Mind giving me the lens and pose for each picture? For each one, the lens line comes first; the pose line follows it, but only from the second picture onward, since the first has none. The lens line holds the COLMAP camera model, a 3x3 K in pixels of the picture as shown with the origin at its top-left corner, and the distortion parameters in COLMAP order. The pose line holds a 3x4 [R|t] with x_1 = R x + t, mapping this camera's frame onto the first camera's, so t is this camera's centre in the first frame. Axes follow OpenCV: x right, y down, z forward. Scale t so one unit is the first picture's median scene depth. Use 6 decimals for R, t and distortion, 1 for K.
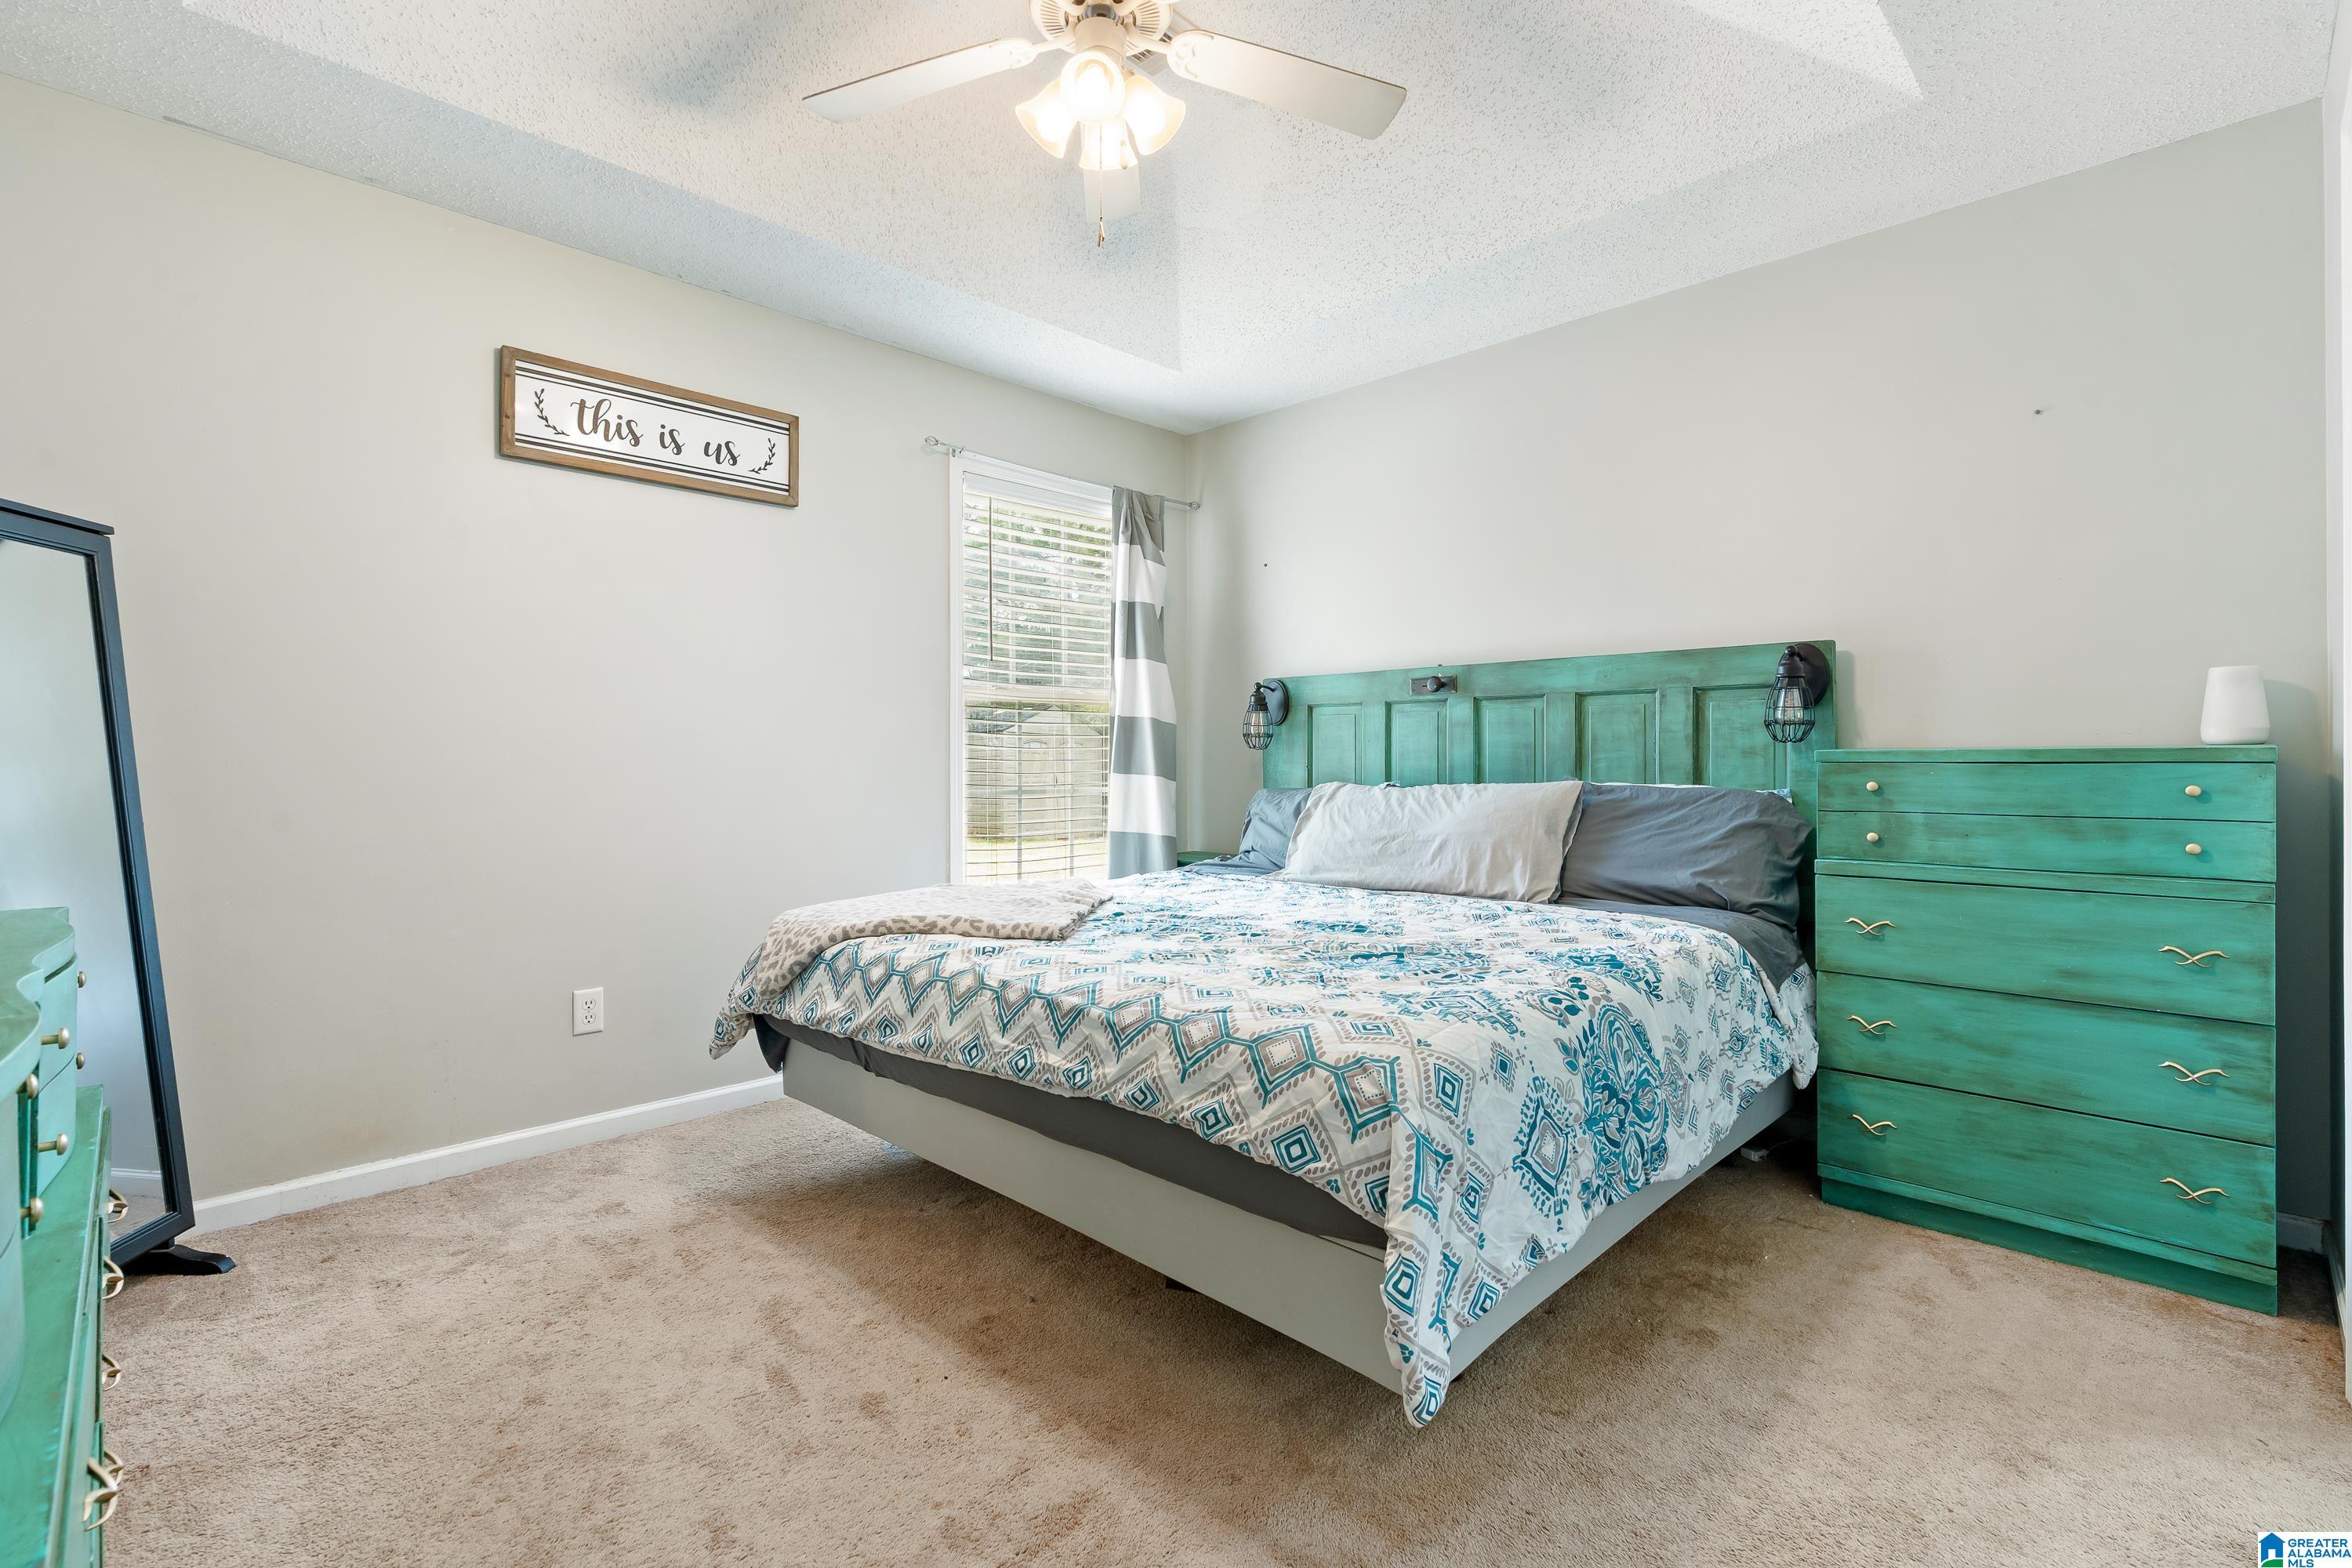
lens RADIAL K [[1080.7, 0, 1174.4], [0, 1080.7, 774.8], [0, 0, 1]] dist [0.001644, 0.000019]
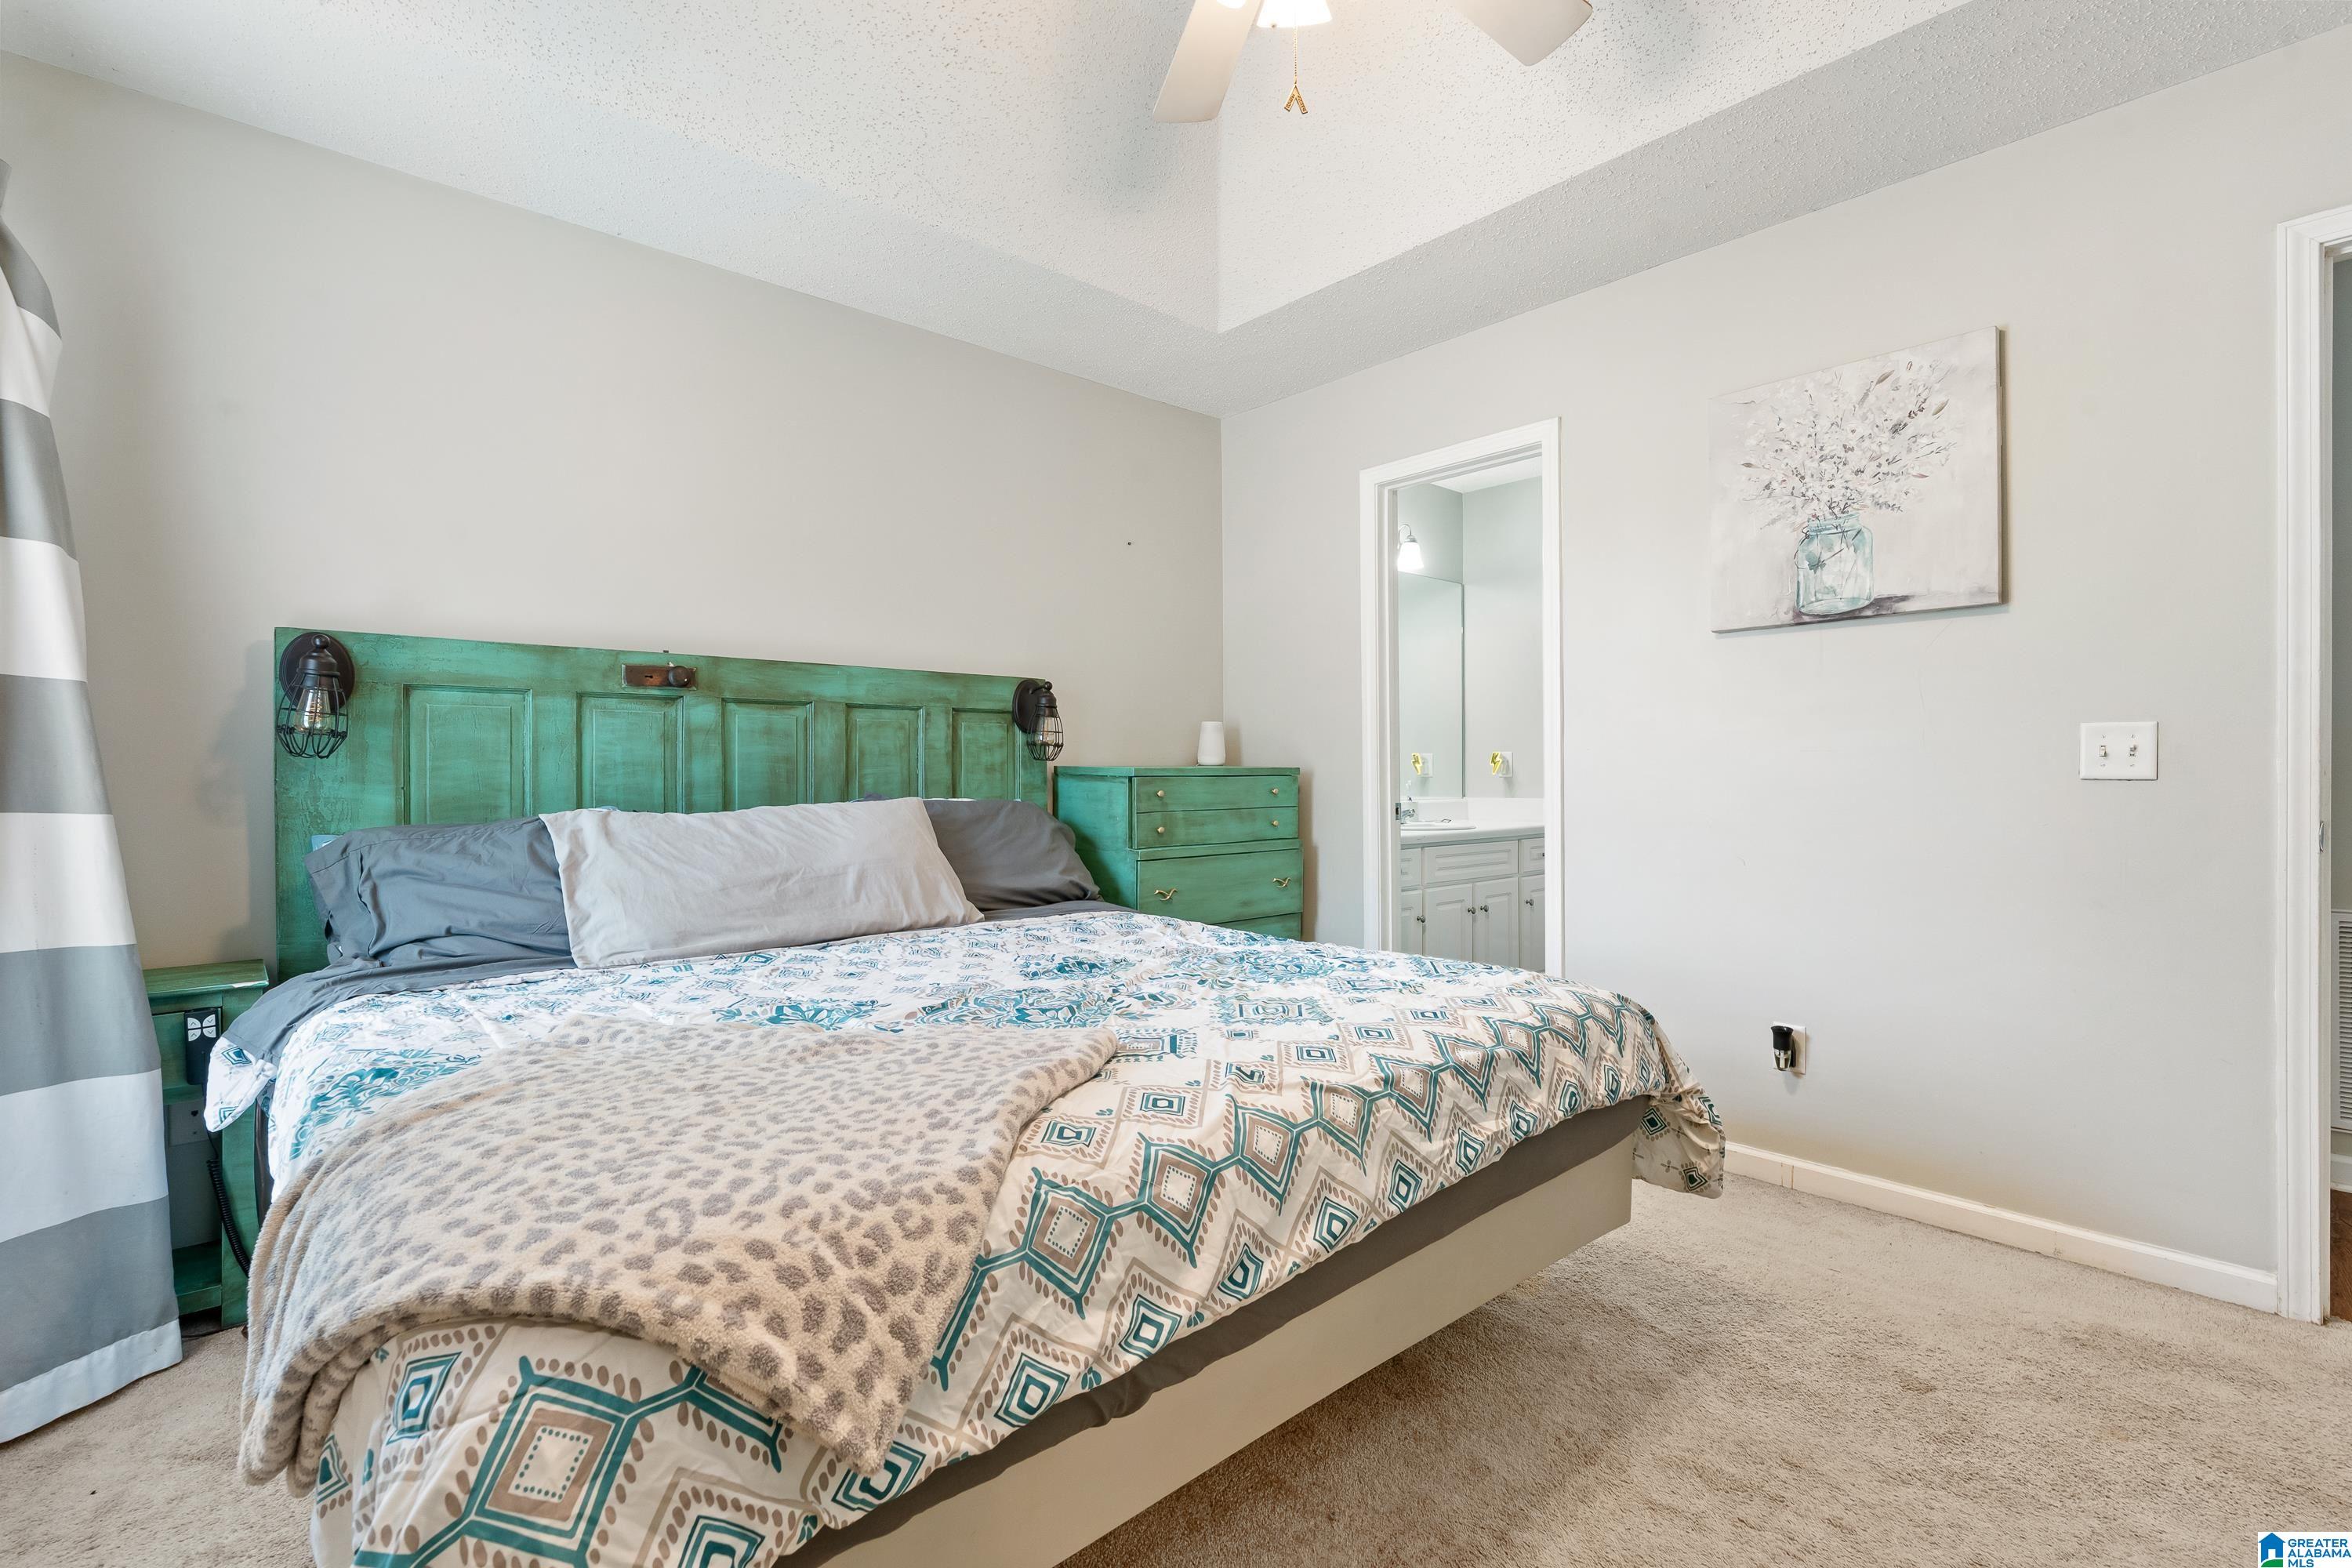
lens RADIAL K [[1080.7, 0, 1173.9], [0, 1080.7, 775.9], [0, 0, 1]] dist [0.001644, 0.000019]
pose [[0.044958, -0.001689, 0.998987, -0.578920], [0.017049, 0.999854, 0.000924, -0.010175], [-0.998843, 0.016990, 0.044981, 0.717879]]
